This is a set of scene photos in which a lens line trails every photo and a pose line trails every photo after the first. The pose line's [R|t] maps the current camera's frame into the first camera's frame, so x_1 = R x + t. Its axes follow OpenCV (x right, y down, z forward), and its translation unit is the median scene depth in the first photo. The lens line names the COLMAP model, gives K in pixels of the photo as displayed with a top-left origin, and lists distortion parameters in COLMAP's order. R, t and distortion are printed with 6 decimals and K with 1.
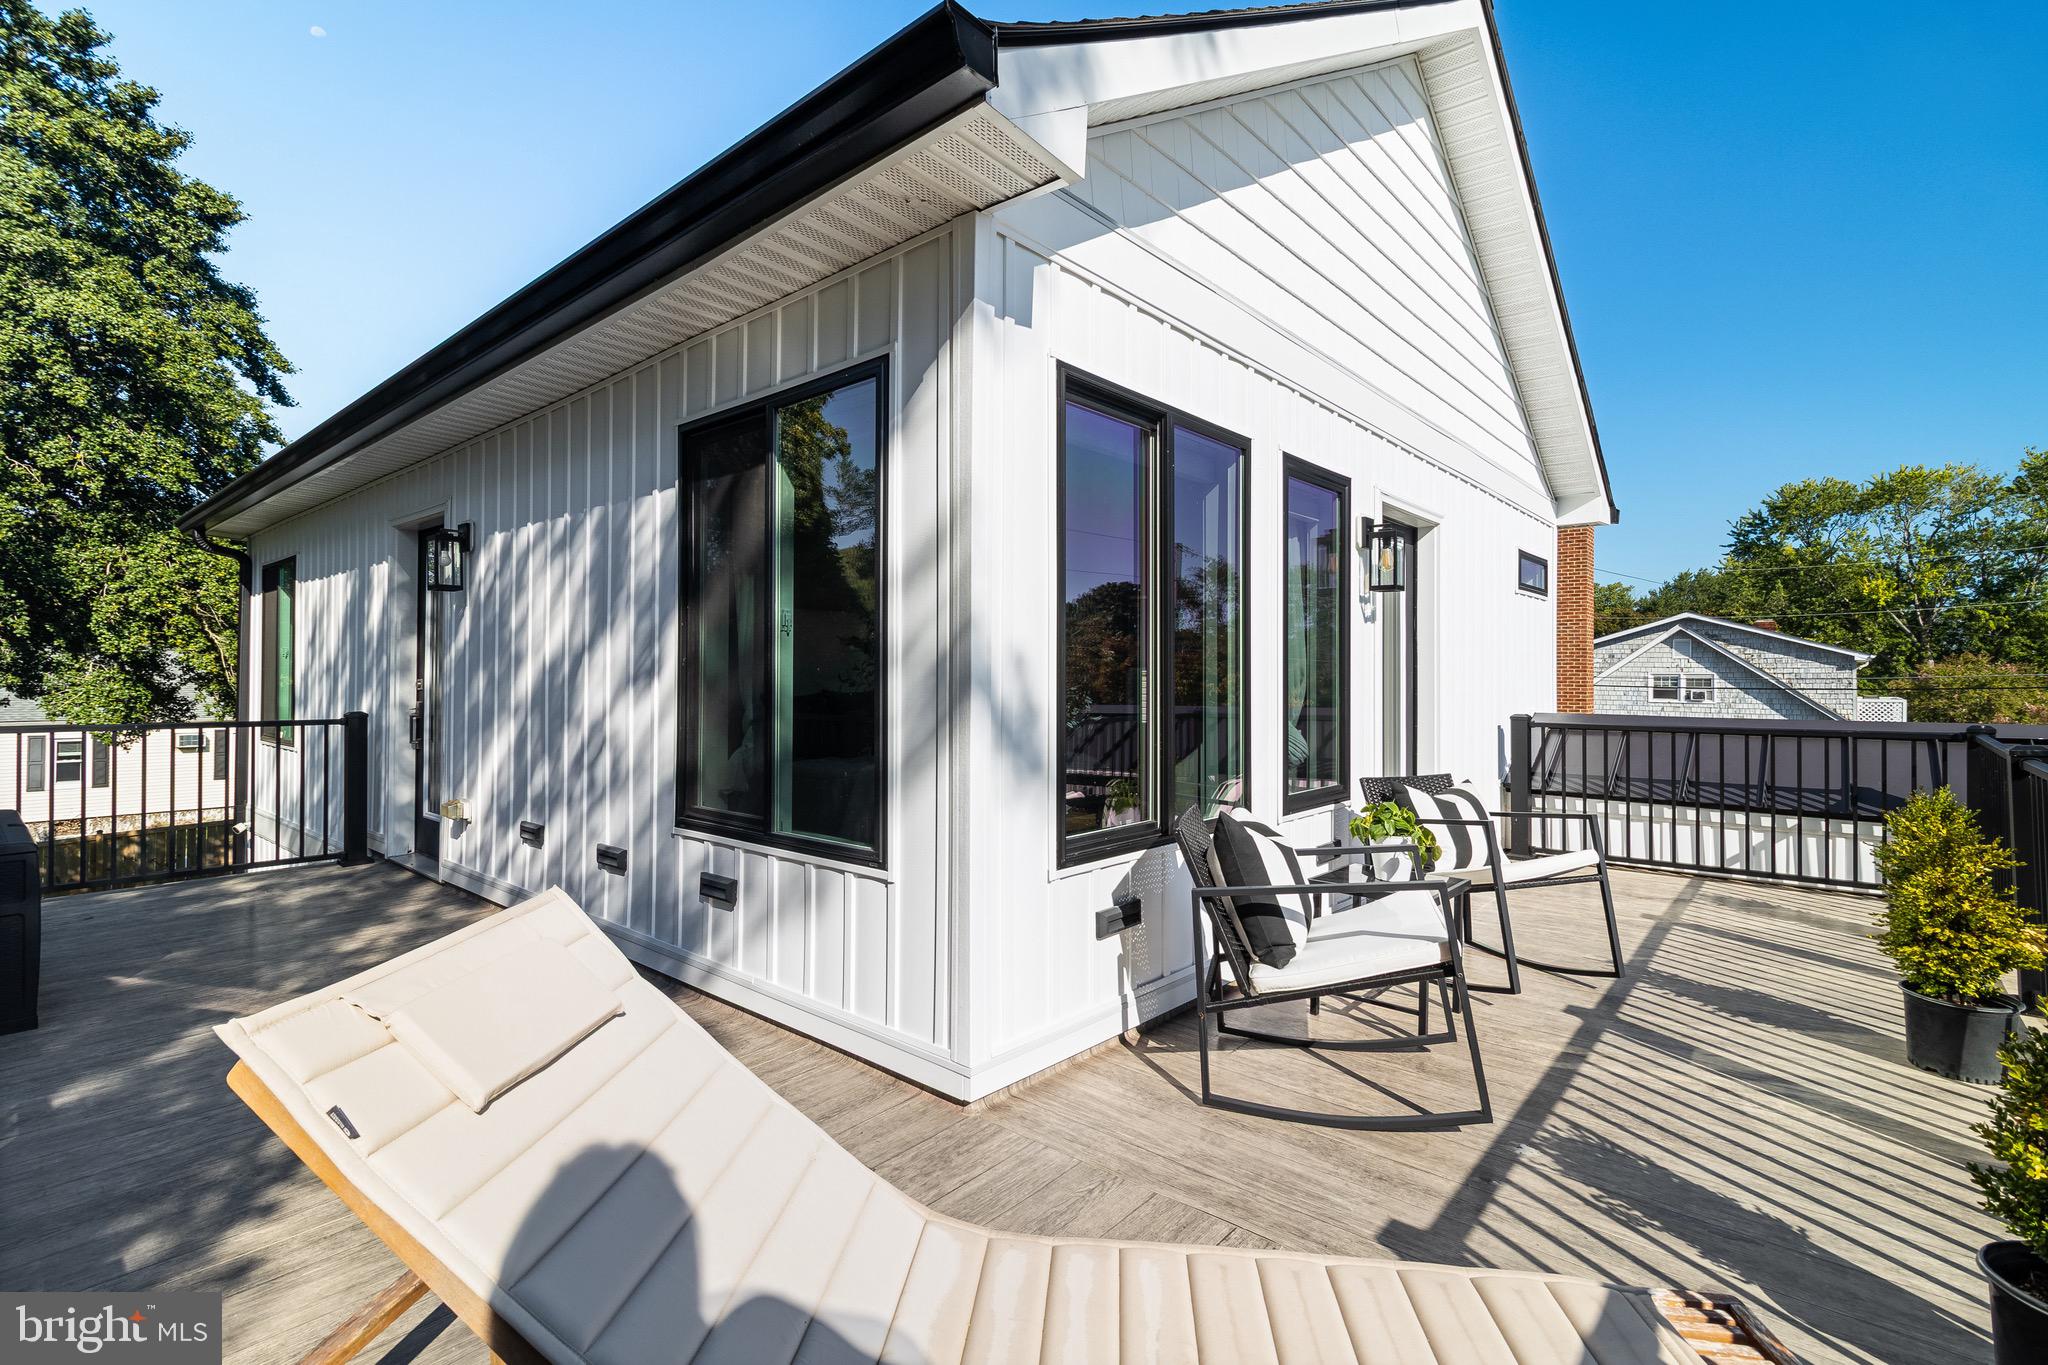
lens RADIAL K [[937.7, 0, 1029.8], [0, 937.7, 666.9], [0, 0, 1]] dist [0.001876, -0.000436]
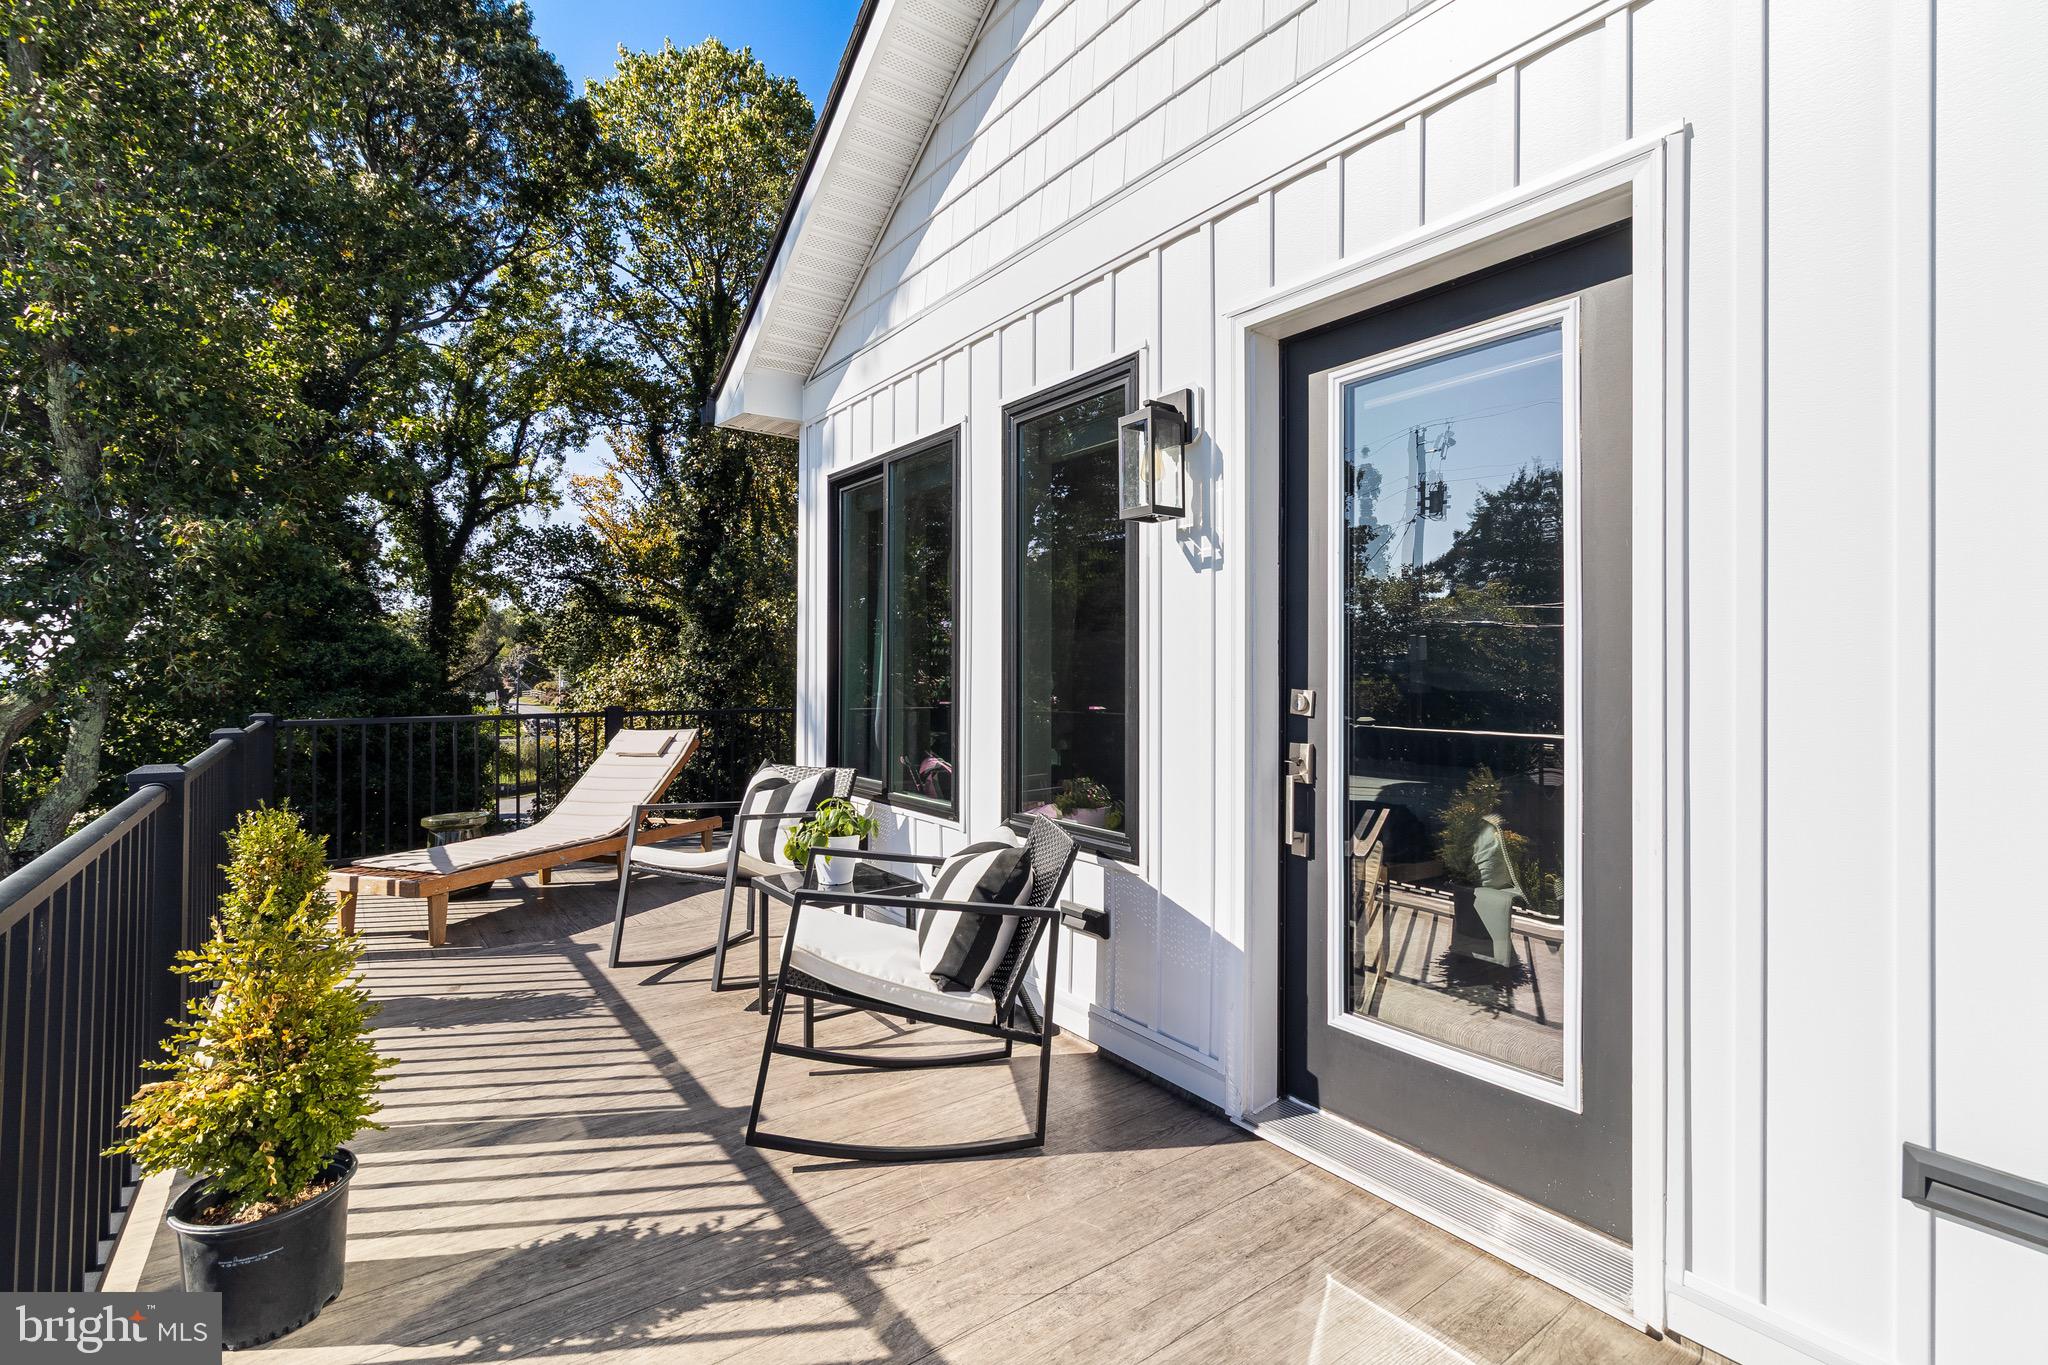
lens RADIAL K [[937.7, 0, 1029.8], [0, 937.7, 666.9], [0, 0, 1]] dist [0.001876, -0.000436]
pose [[-0.217907, -0.000341, -0.975969, 1.601662], [0.013225, 0.999907, -0.003302, 0.015742], [0.975880, -0.013627, -0.217882, 1.757311]]
